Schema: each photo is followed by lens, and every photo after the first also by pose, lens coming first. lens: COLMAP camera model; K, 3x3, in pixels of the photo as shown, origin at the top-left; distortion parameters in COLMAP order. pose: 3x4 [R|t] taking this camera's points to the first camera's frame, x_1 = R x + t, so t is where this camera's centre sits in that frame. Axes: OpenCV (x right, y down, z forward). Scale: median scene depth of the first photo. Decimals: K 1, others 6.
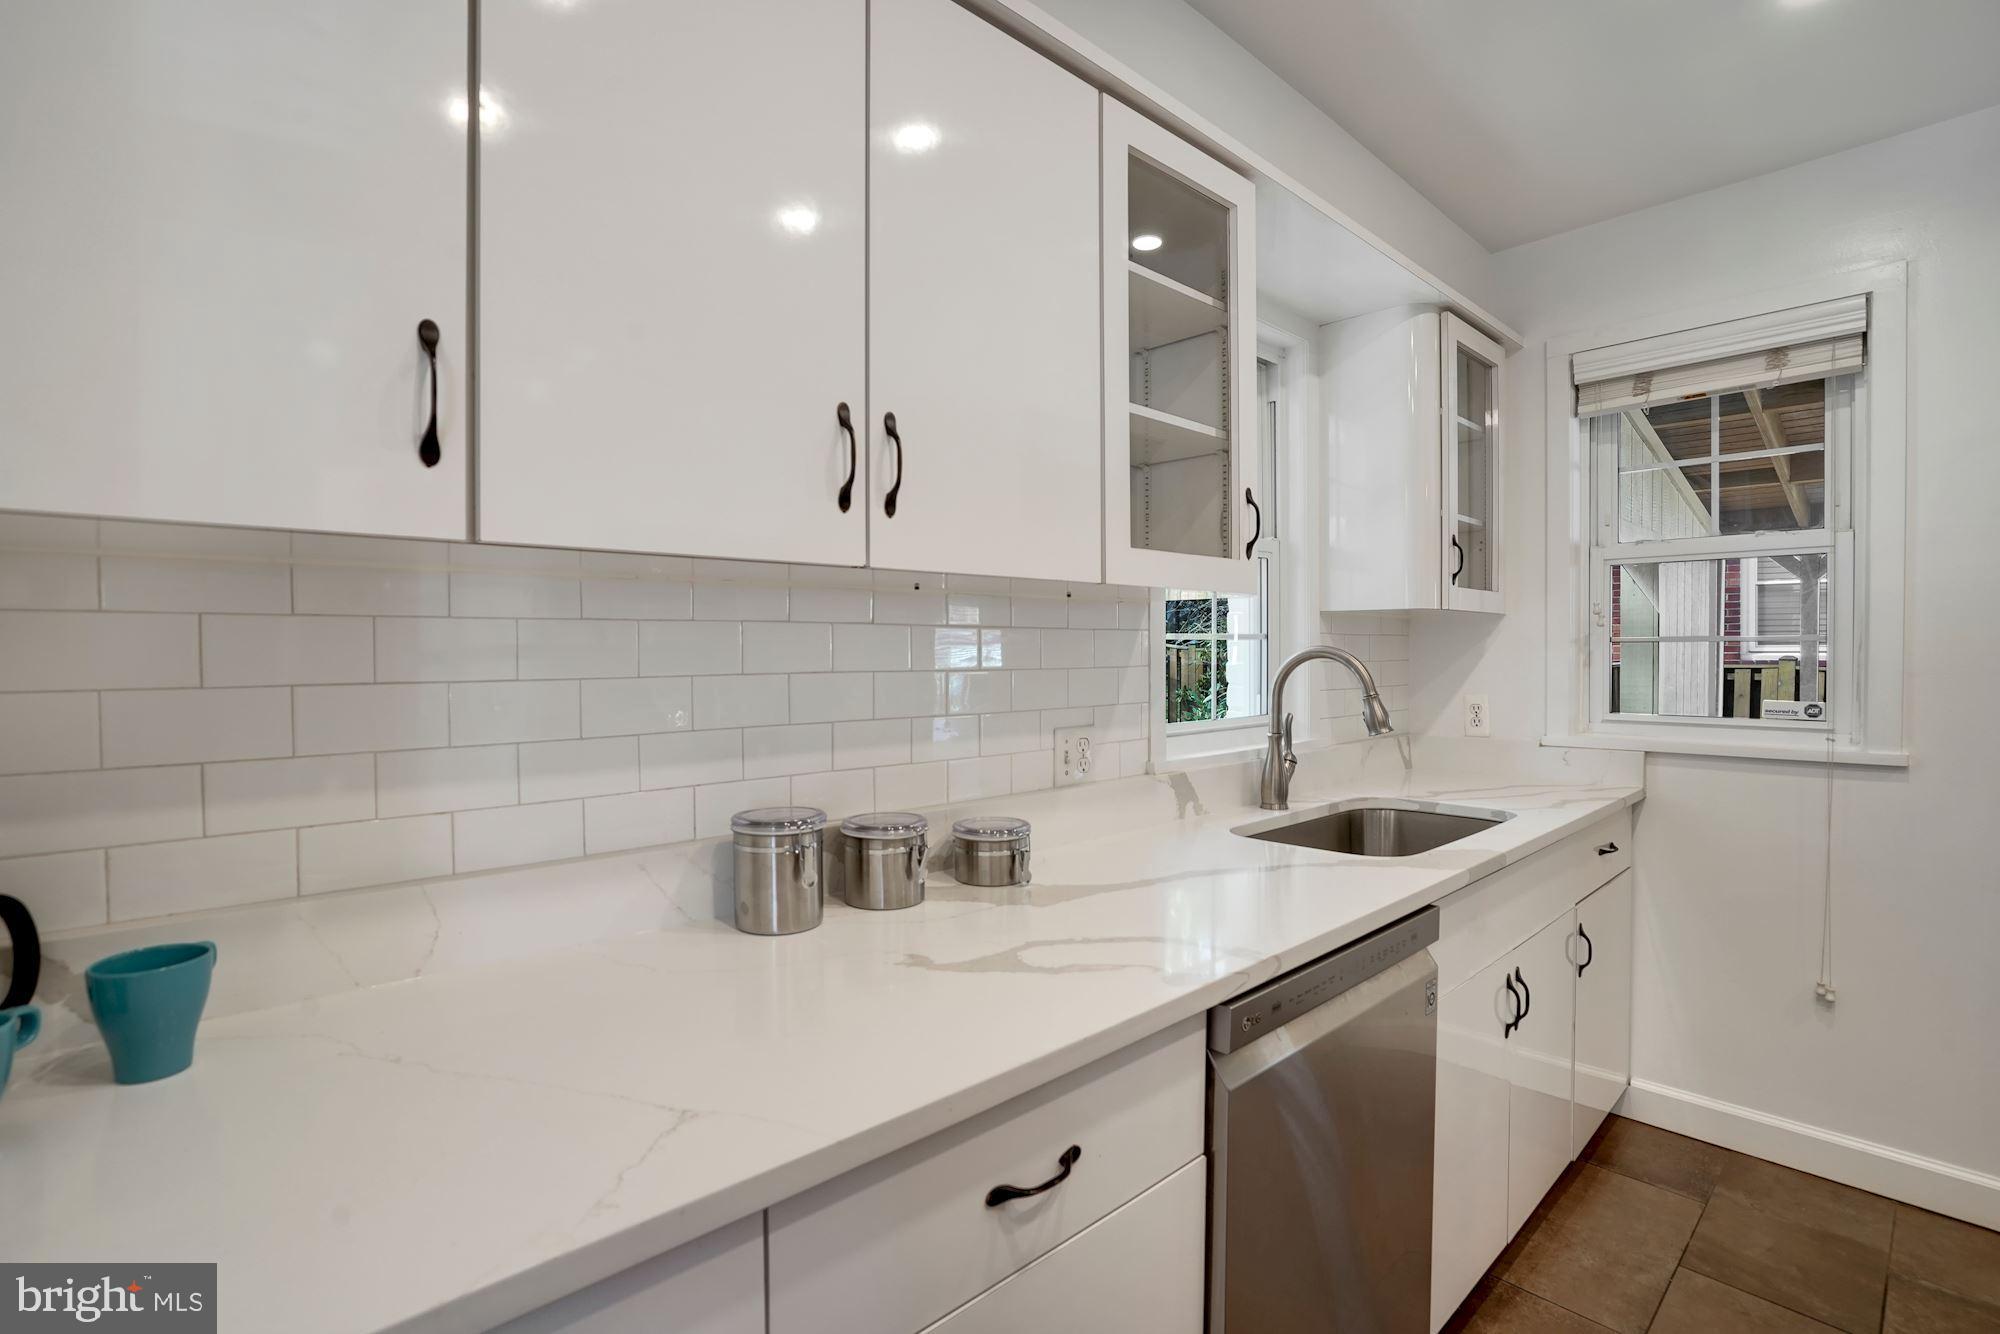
lens RADIAL K [[930.6, 0, 987.5], [0, 930.6, 665.7], [0, 0, 1]] dist [-0.036873, 0.005581]
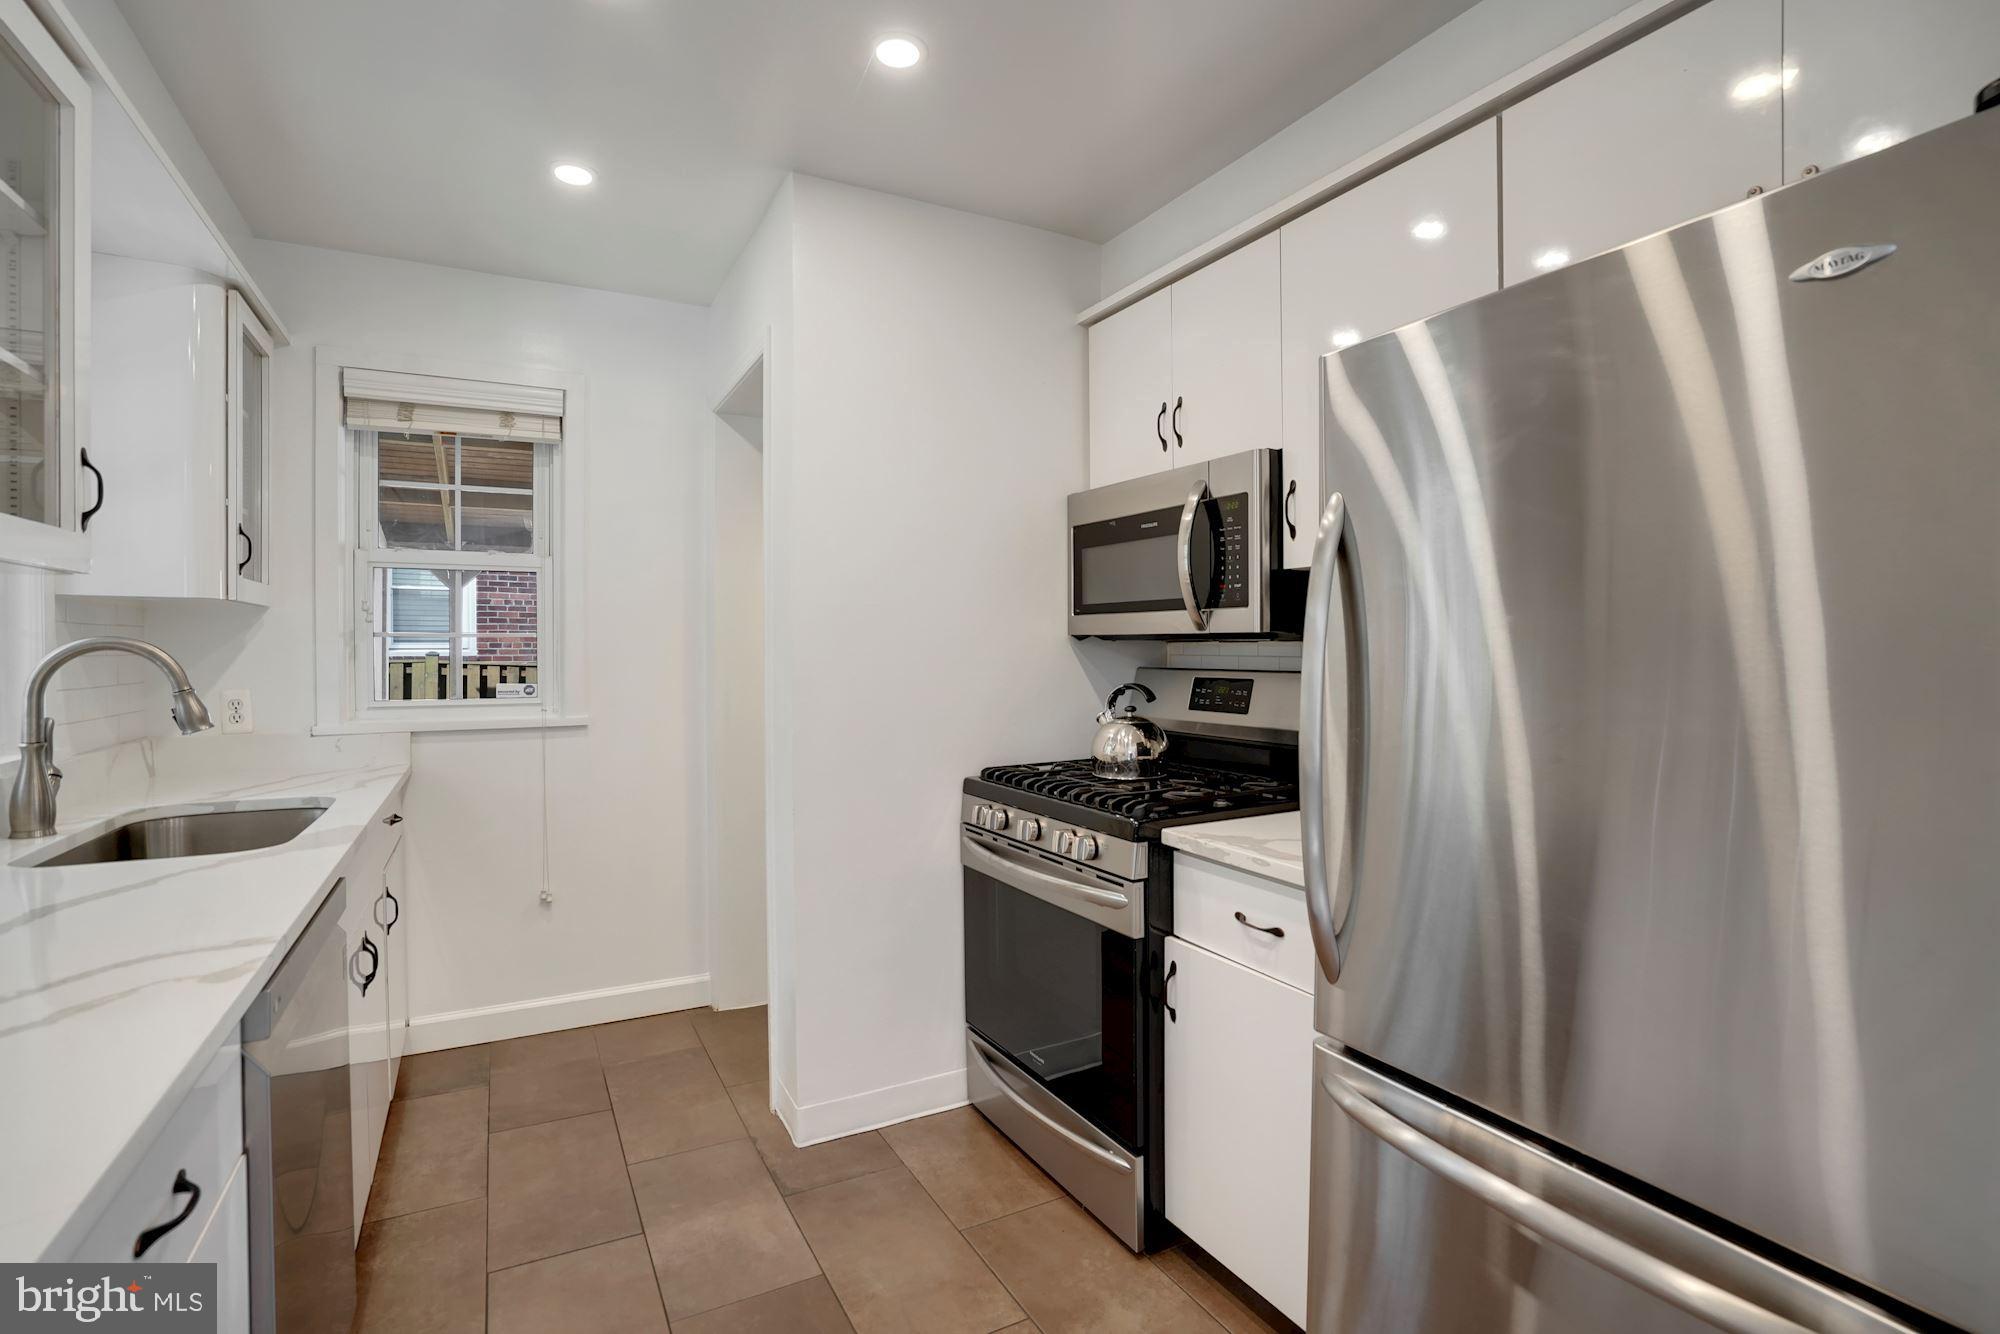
lens RADIAL K [[930.6, 0, 1021.1], [0, 930.6, 659.7], [0, 0, 1]] dist [-0.036873, 0.005581]
pose [[0.226090, -0.008843, 0.974066, -0.249516], [0.013613, 0.999890, 0.005918, 0.007124], [-0.974011, 0.011922, 0.226185, -0.013114]]
